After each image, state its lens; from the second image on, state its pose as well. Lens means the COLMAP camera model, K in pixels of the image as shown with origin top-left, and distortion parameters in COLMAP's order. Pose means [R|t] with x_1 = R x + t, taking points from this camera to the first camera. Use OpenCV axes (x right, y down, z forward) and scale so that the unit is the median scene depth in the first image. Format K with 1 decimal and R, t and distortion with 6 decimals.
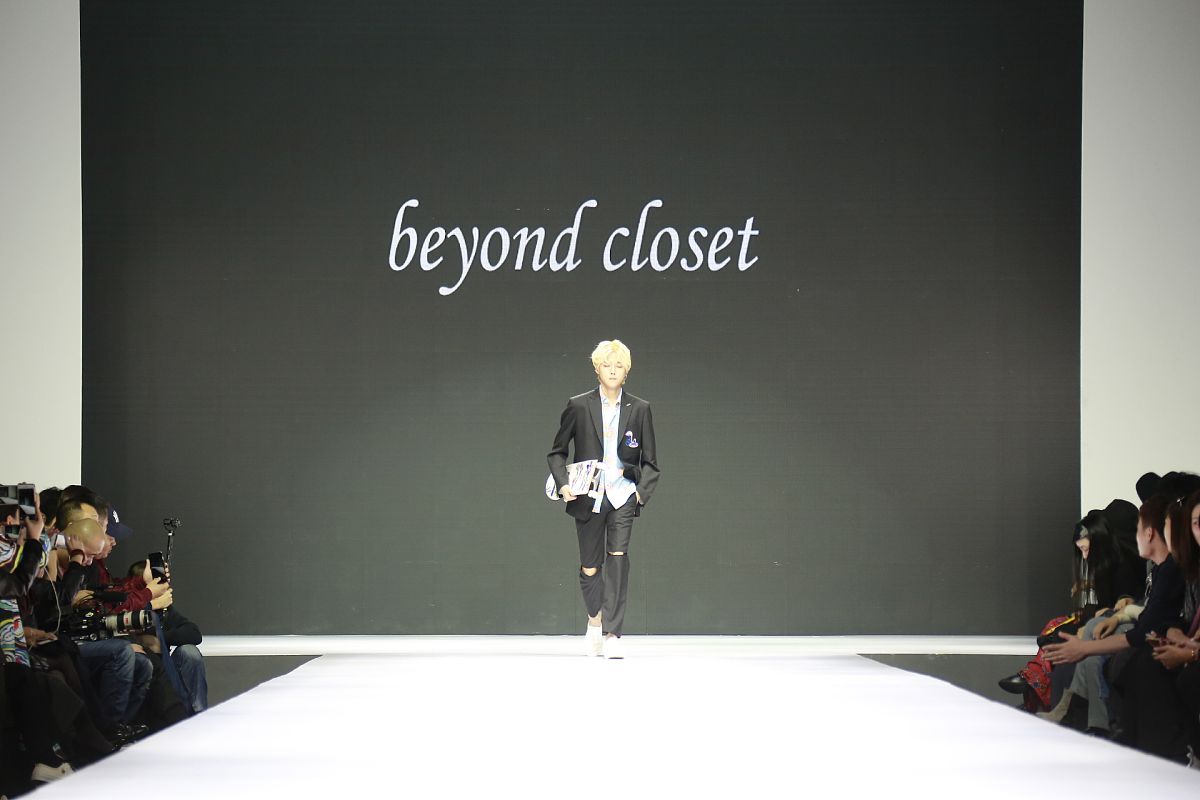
lens RADIAL K [[5855.7, 0, 601.3], [0, 5855.7, 405.2], [0, 0, 1]] dist [3.561737, 0.000000]
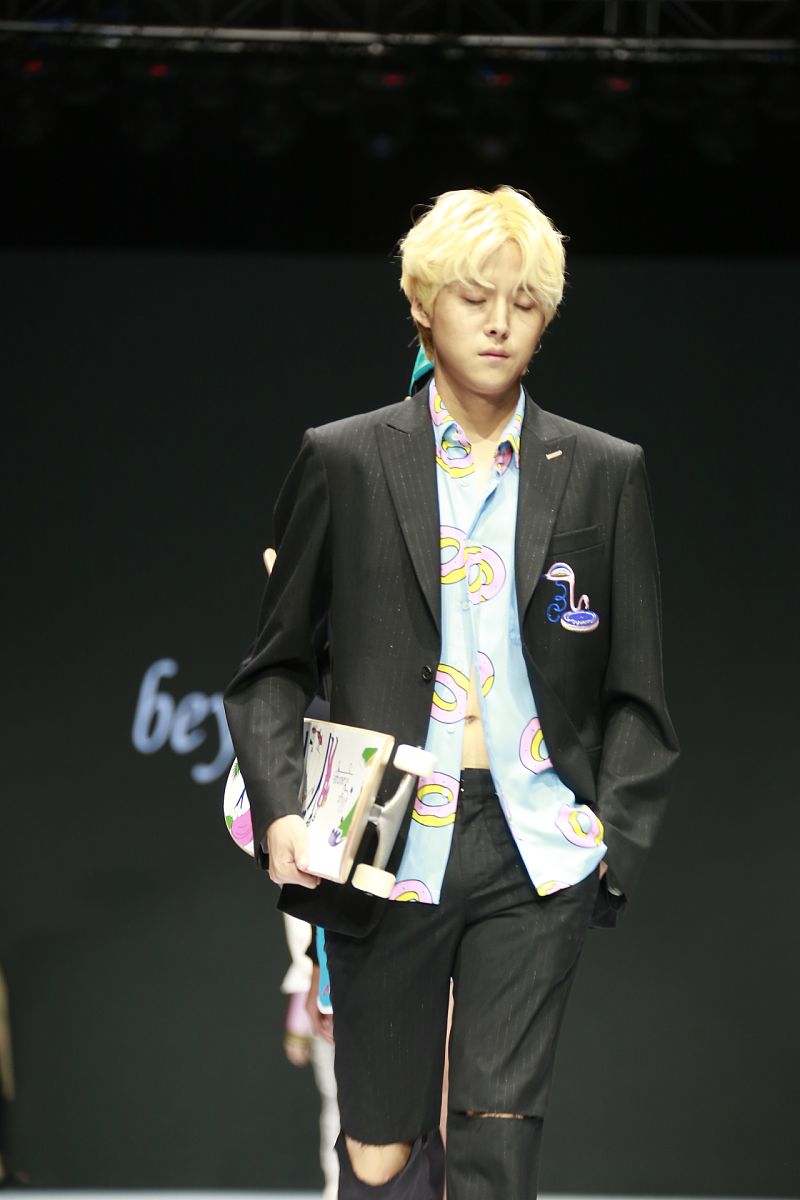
lens RADIAL K [[6326.4, 0, 399.7], [0, 6326.4, 599.6], [0, 0, 1]] dist [0.433545, 0.000000]
pose [[0.997801, 0.066277, 0.000156, -0.001199], [-0.066169, 0.996301, -0.054827, 0.019456], [-0.003789, 0.054696, 0.998496, 0.753203]]
